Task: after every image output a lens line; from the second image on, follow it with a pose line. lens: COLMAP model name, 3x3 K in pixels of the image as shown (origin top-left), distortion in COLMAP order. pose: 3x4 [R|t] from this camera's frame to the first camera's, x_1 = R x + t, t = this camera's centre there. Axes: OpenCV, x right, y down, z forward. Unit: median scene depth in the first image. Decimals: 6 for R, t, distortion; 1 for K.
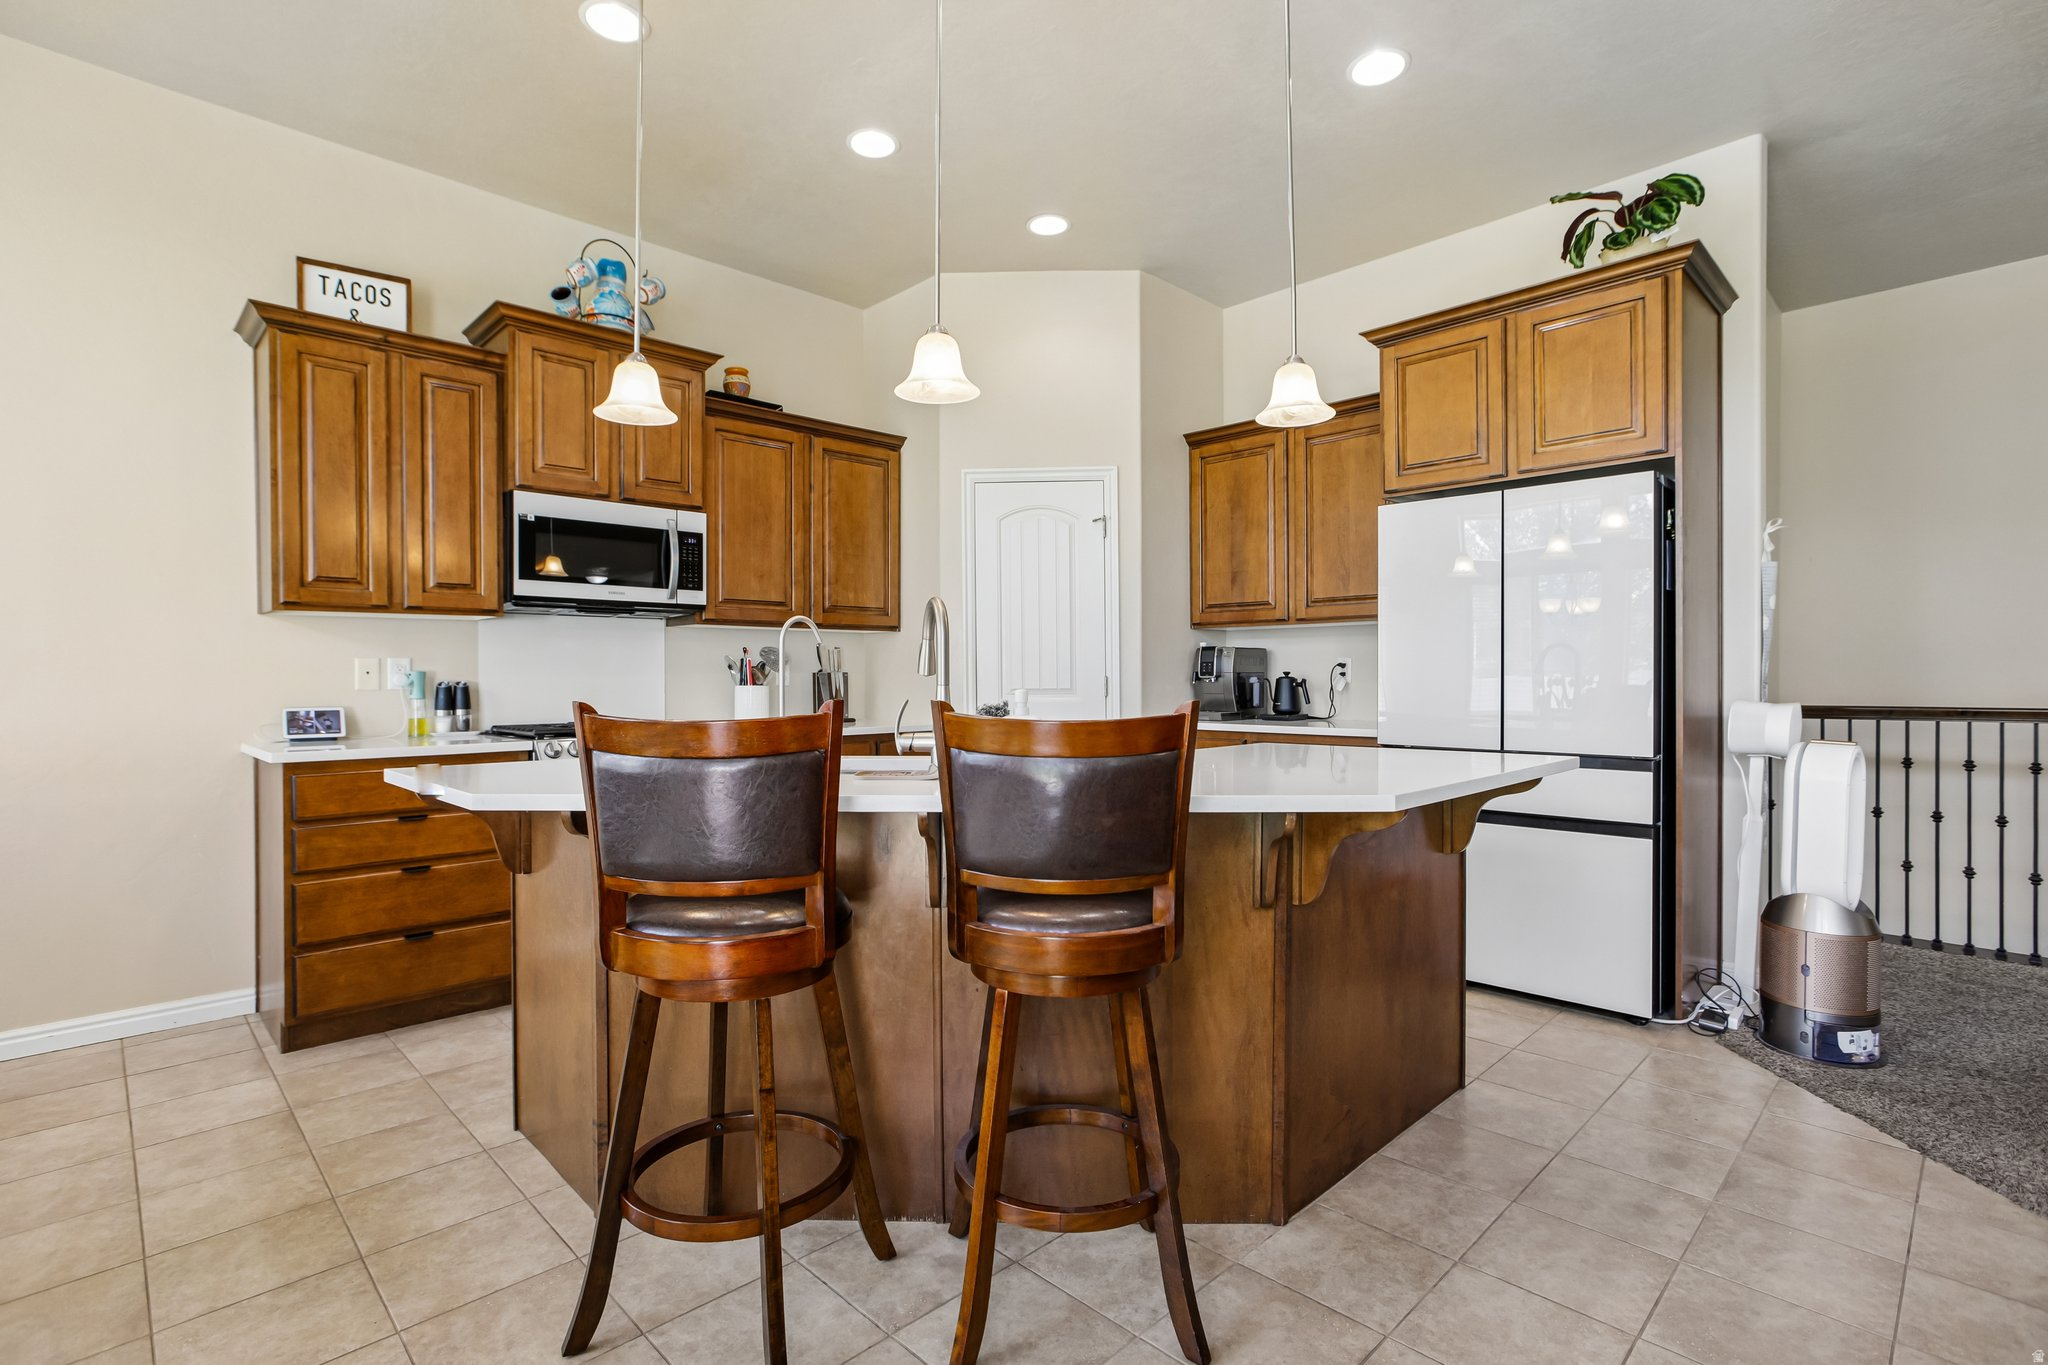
lens RADIAL K [[982.2, 0, 1021.4], [0, 982.2, 676.9], [0, 0, 1]] dist [-0.020965, 0.018014]
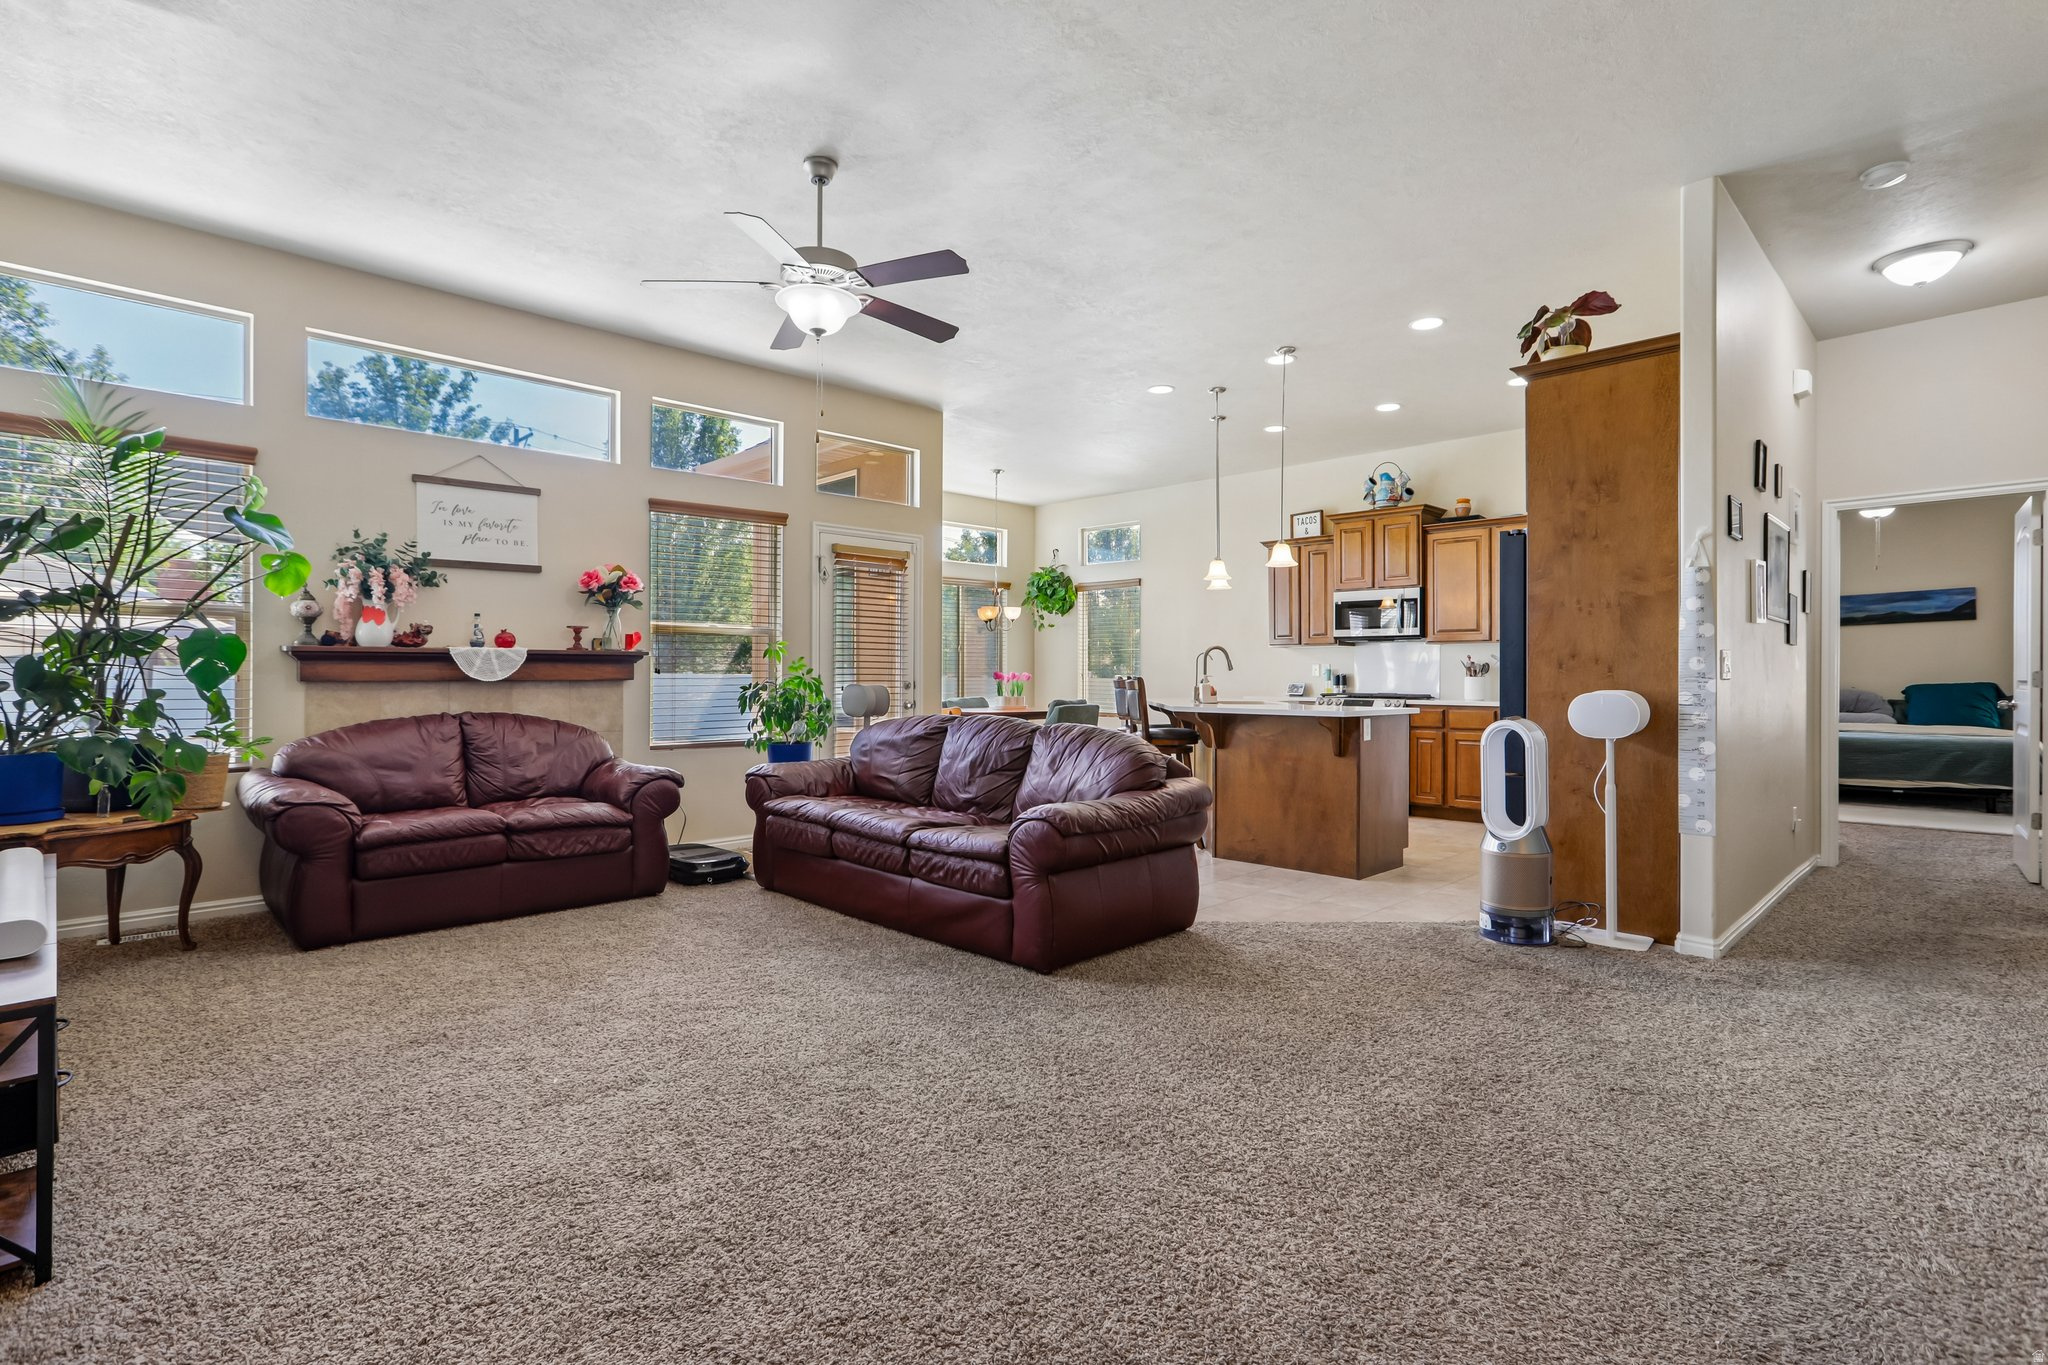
lens RADIAL K [[963.8, 0, 1012.8], [0, 963.8, 670.0], [0, 0, 1]] dist [0.002004, 0.000628]
pose [[0.005437, 0.006087, -0.999967, 1.704995], [-0.009862, 0.999933, 0.006033, -0.009255], [0.999937, 0.009829, 0.005496, 0.207586]]
